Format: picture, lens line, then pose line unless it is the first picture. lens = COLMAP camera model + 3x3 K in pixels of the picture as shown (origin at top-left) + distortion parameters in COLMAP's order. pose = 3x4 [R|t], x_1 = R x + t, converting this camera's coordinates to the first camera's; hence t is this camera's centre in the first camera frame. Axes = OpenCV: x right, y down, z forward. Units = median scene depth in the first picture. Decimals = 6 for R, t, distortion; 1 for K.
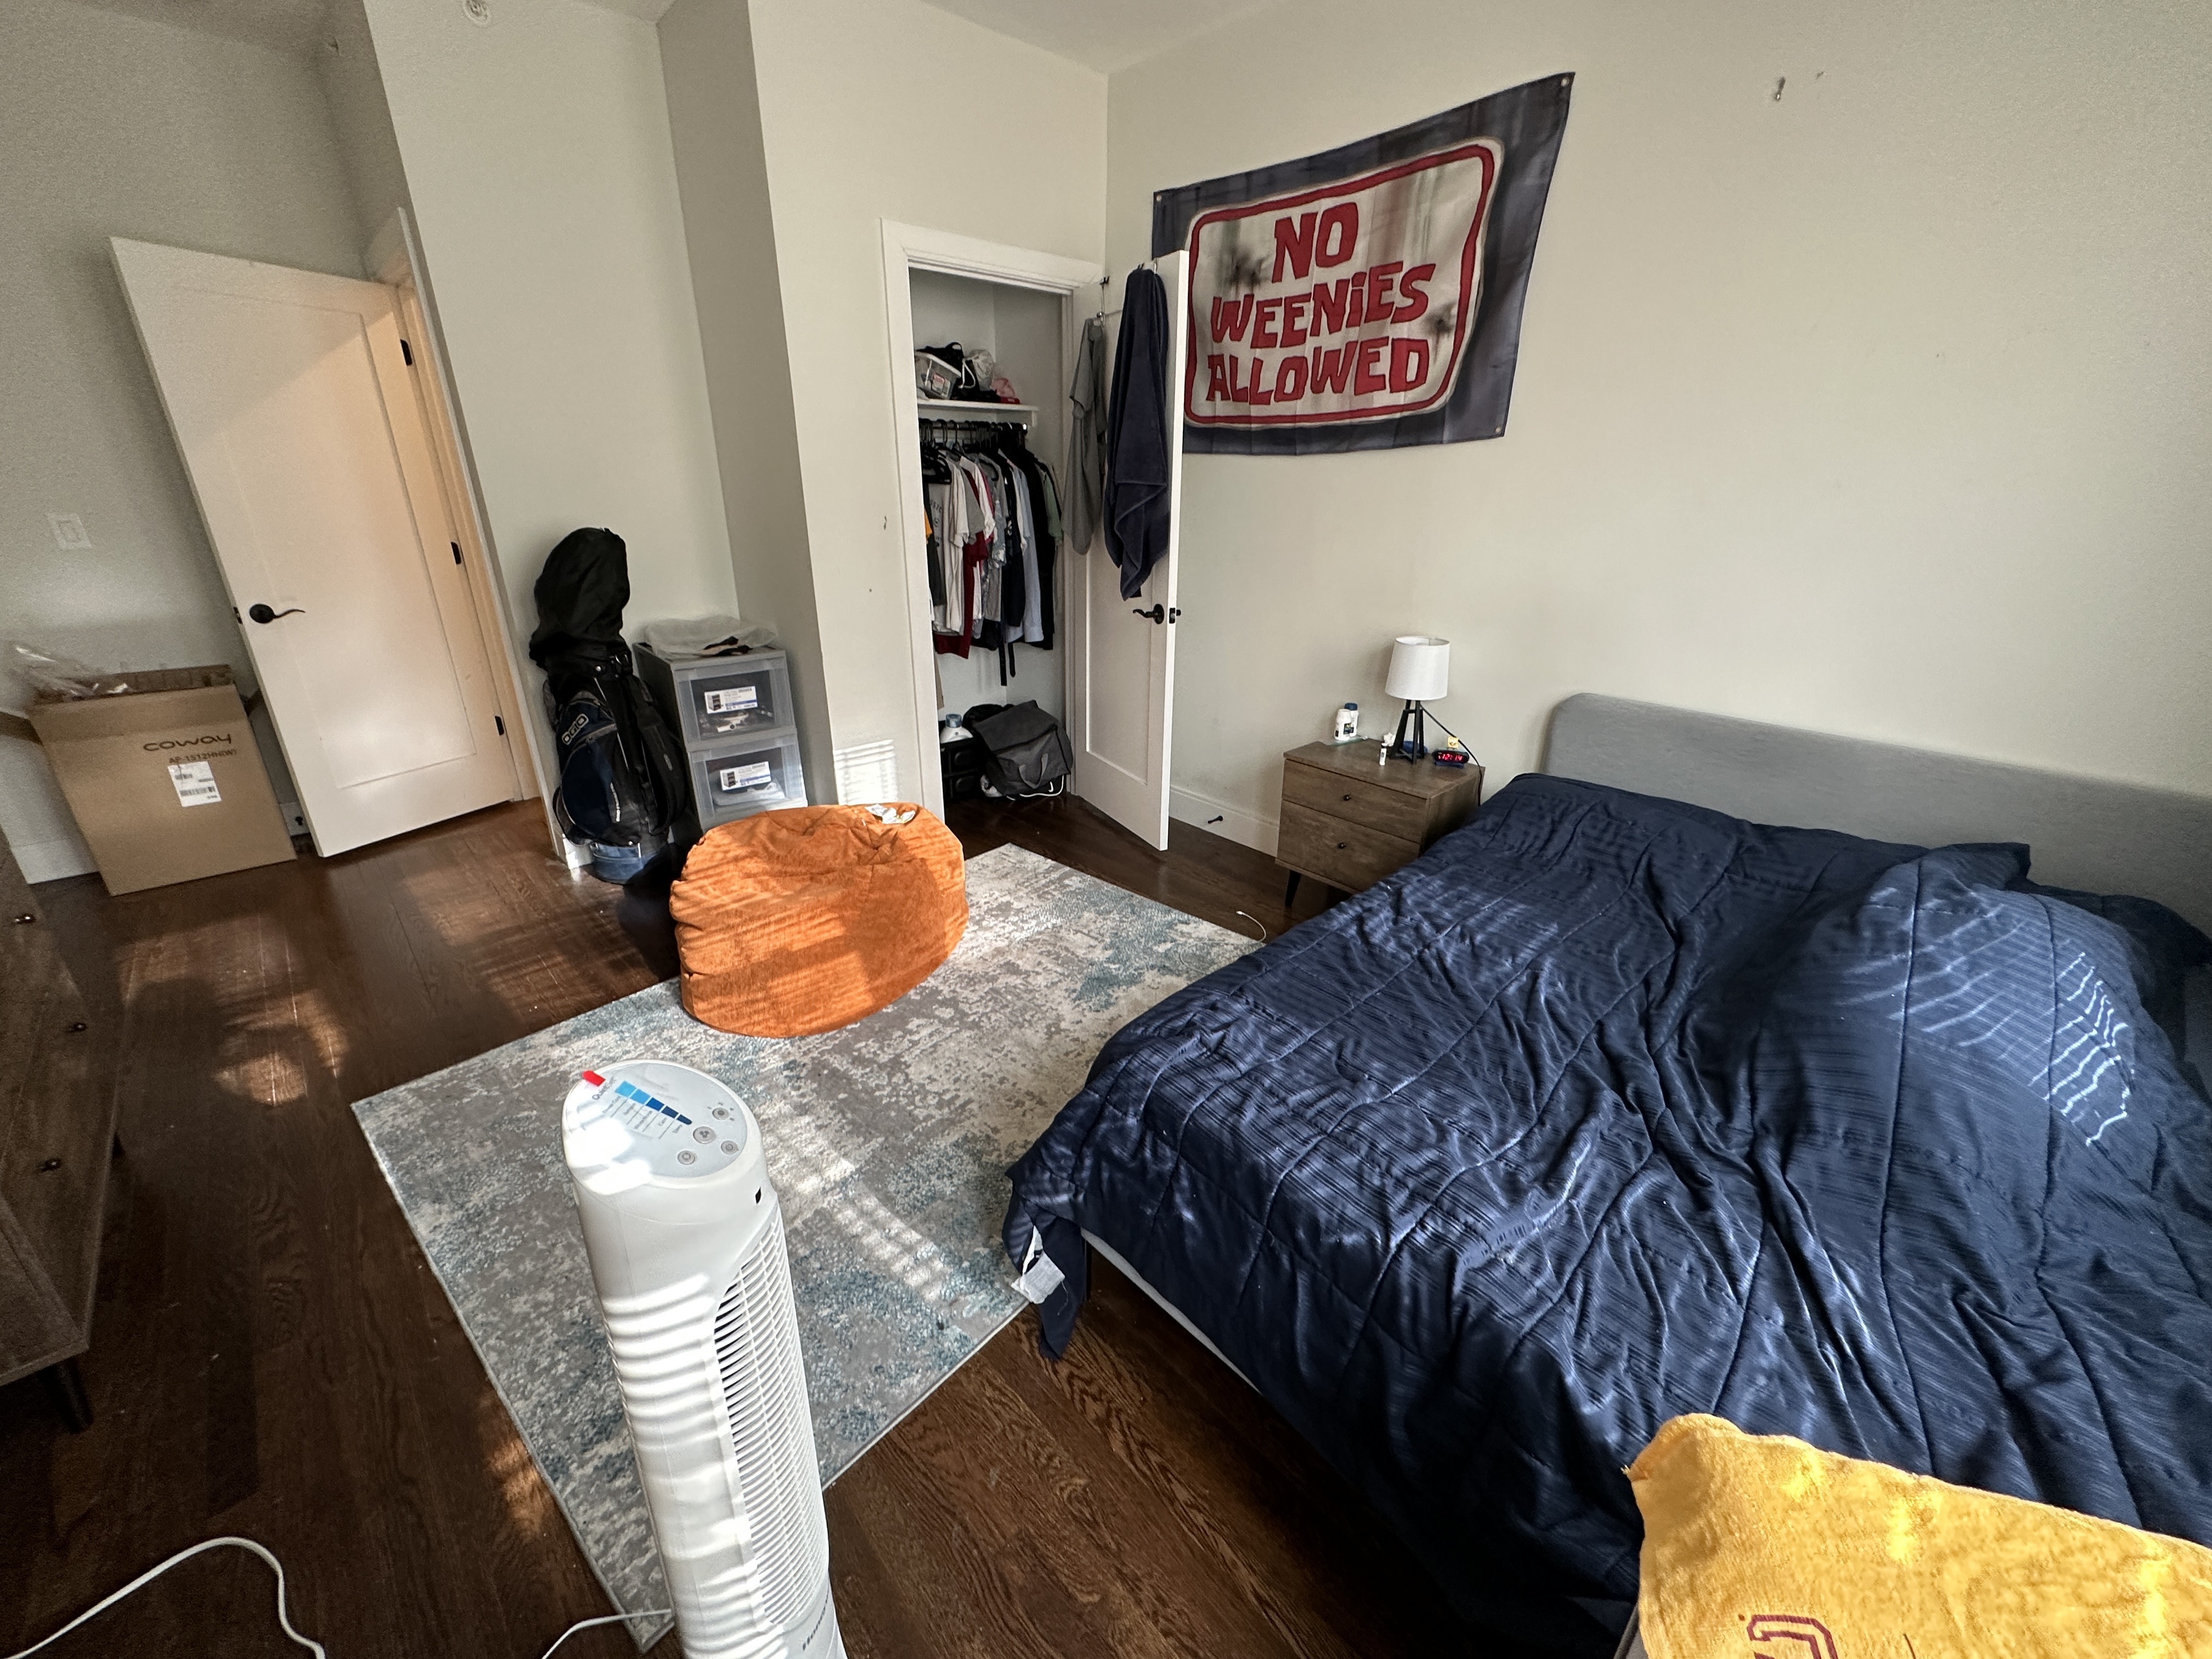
lens RADIAL K [[880.7, 0, 1108.9], [0, 880.7, 827.0], [0, 0, 1]] dist [-0.001427, -0.000205]
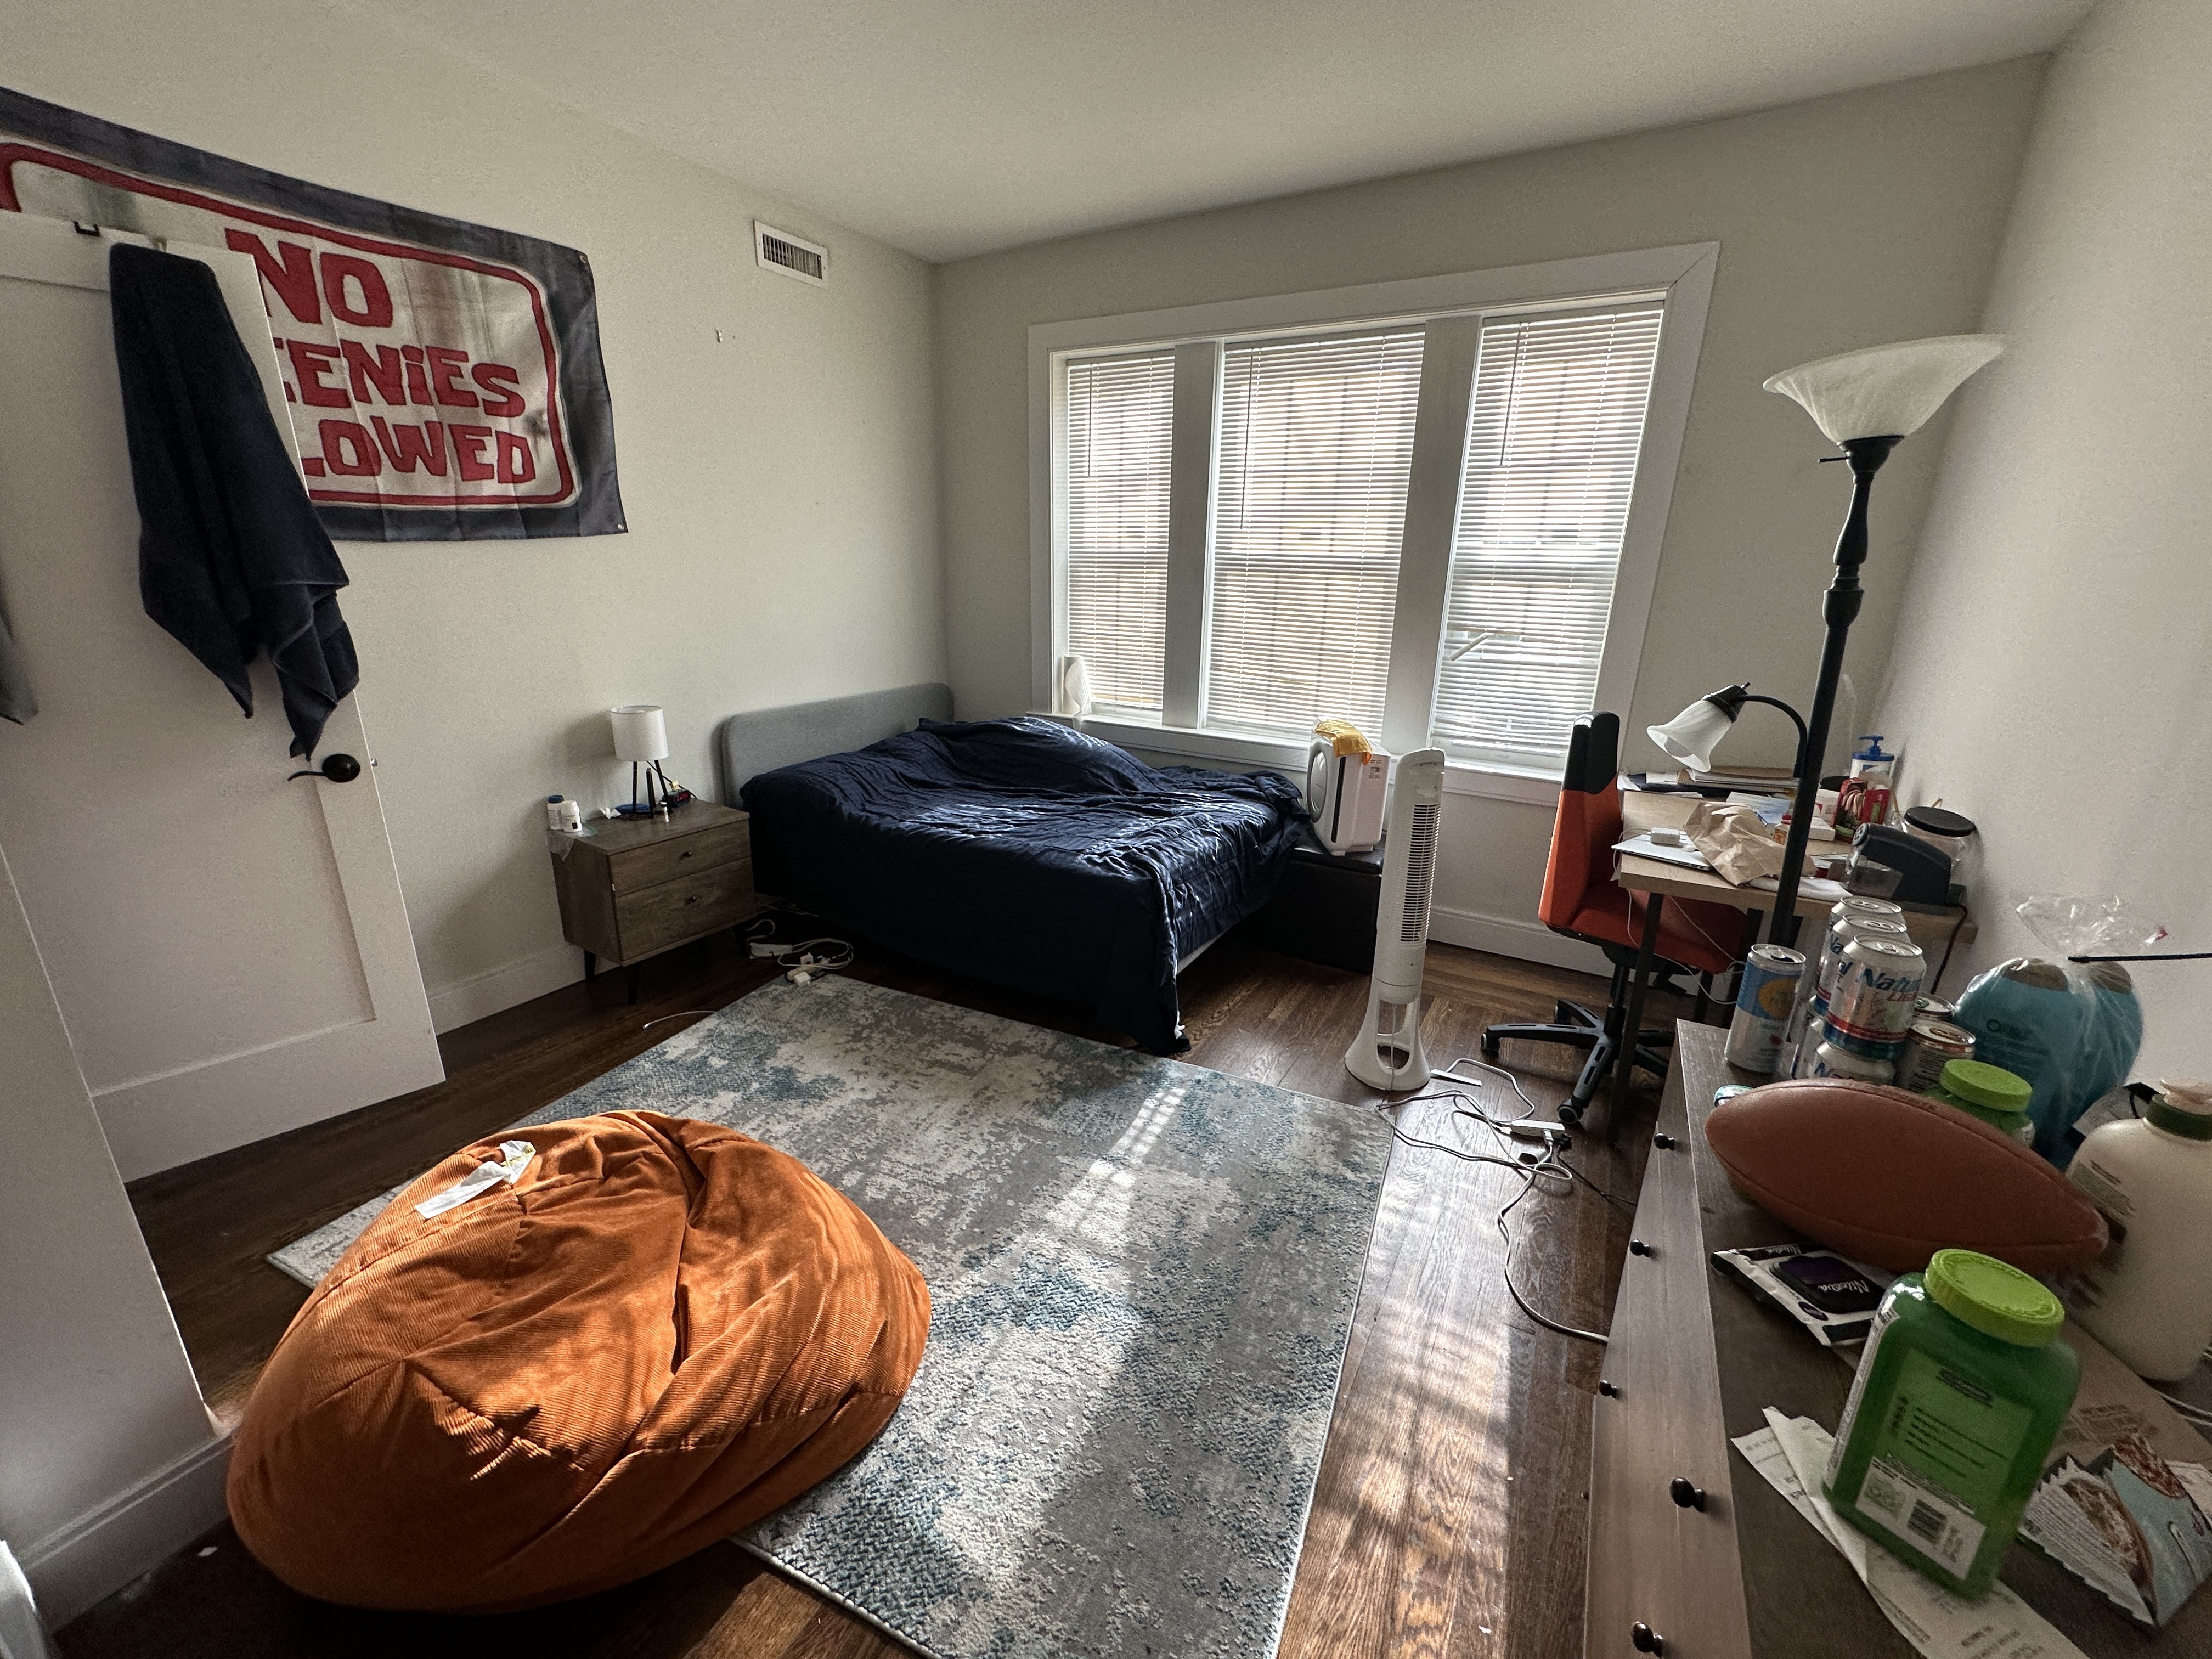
lens RADIAL K [[880.7, 0, 1108.9], [0, 880.7, 827.0], [0, 0, 1]] dist [-0.001427, -0.000205]
pose [[-0.285593, -0.292609, 0.912588, -0.889827], [0.342003, 0.858429, 0.382273, -0.310653], [-0.895249, 0.421282, -0.145088, 0.704515]]
